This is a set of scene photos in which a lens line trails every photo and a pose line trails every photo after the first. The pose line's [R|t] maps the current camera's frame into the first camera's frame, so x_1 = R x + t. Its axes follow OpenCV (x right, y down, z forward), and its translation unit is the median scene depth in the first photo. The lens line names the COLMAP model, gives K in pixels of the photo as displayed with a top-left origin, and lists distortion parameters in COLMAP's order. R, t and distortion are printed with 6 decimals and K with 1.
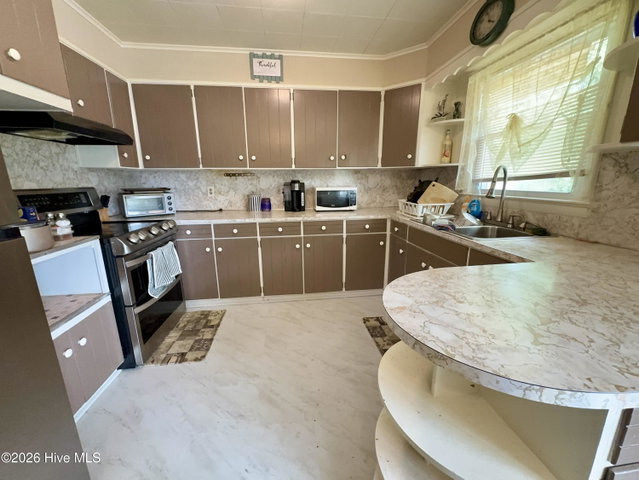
lens RADIAL K [[257.2, 0, 317.2], [0, 257.2, 241.3], [0, 0, 1]] dist [-0.006352, 0.000858]
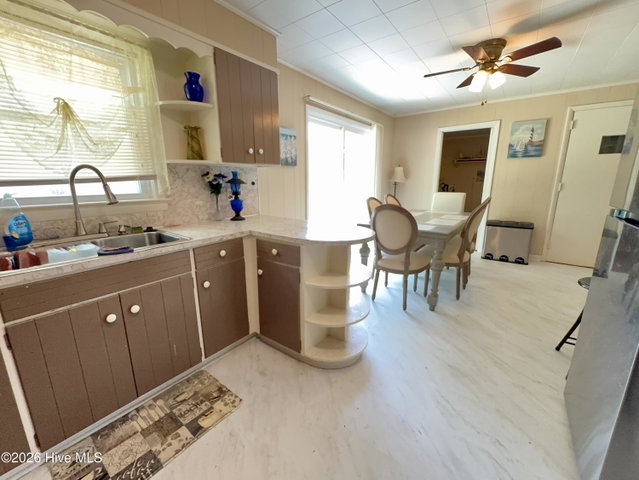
lens RADIAL K [[257.2, 0, 325.3], [0, 257.2, 238.6], [0, 0, 1]] dist [-0.006352, 0.000858]
pose [[-0.727617, -0.140642, 0.671411, -0.296394], [0.166172, 0.913469, 0.371430, -0.190786], [-0.665553, 0.381829, -0.641285, 0.817910]]
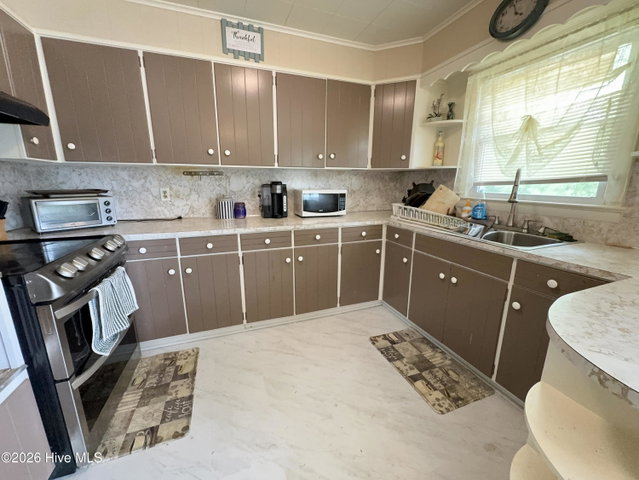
lens RADIAL K [[257.2, 0, 318.5], [0, 257.2, 241.3], [0, 0, 1]] dist [-0.006352, 0.000858]
pose [[0.973269, -0.040007, 0.226157, -0.179098], [0.041592, 0.999132, -0.002245, -0.039086], [-0.225871, 0.011591, 0.974088, 0.176030]]
